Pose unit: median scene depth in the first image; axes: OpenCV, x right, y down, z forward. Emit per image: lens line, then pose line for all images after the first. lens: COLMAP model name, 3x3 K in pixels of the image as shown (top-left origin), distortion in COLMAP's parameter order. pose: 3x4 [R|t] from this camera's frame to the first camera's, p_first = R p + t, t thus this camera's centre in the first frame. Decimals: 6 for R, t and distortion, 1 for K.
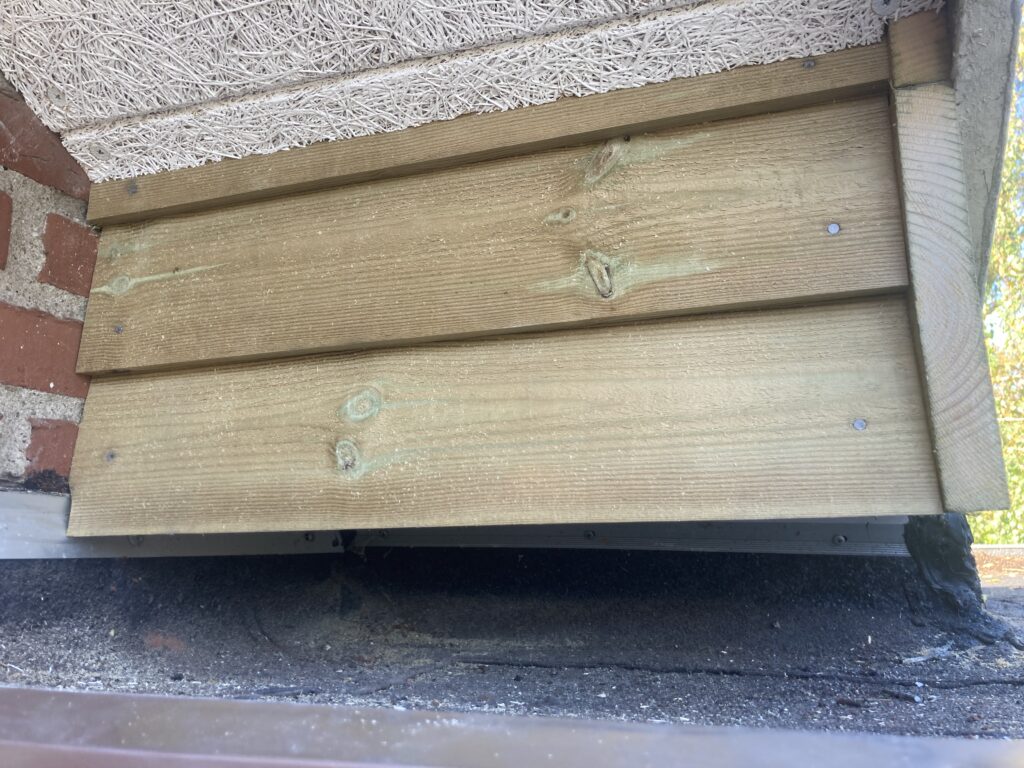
lens RADIAL K [[838.0, 0, 512.0], [0, 838.0, 384.0], [0, 0, 1]] dist [0.003153, 0.010199]
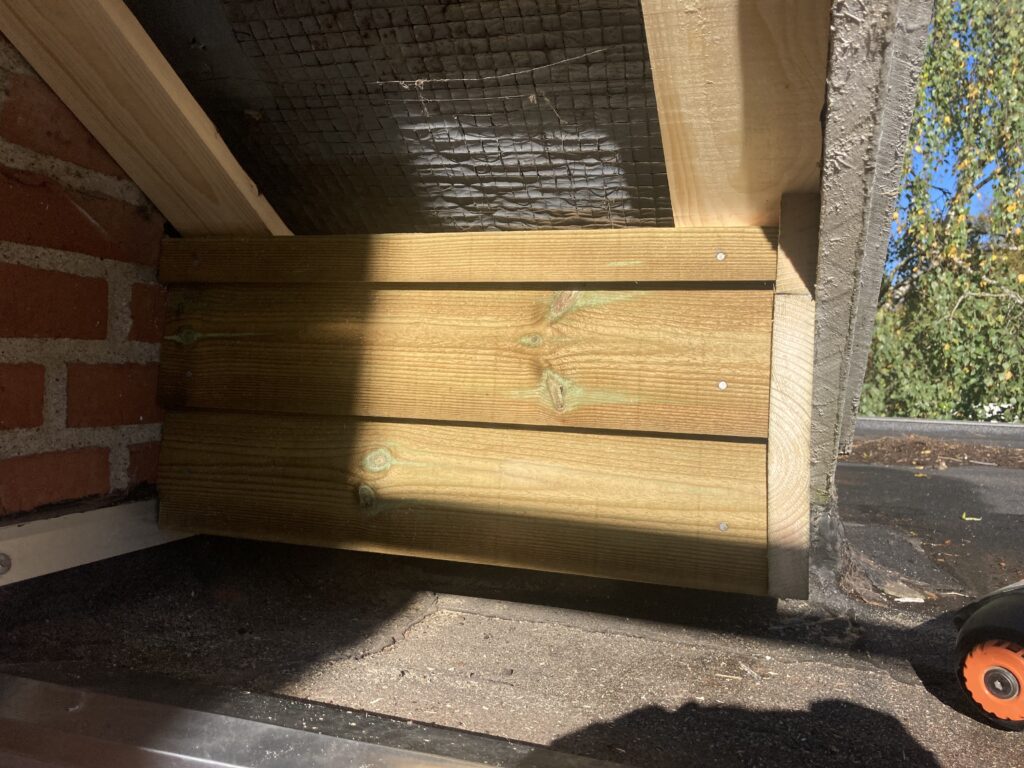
lens RADIAL K [[830.2, 0, 512.0], [0, 830.2, 384.0], [0, 0, 1]] dist [0.037308, -0.118423]
pose [[0.998667, 0.050635, 0.010038, 0.018883], [-0.051615, 0.976581, 0.208866, -0.403127], [0.000773, -0.209105, 0.977893, -0.302714]]
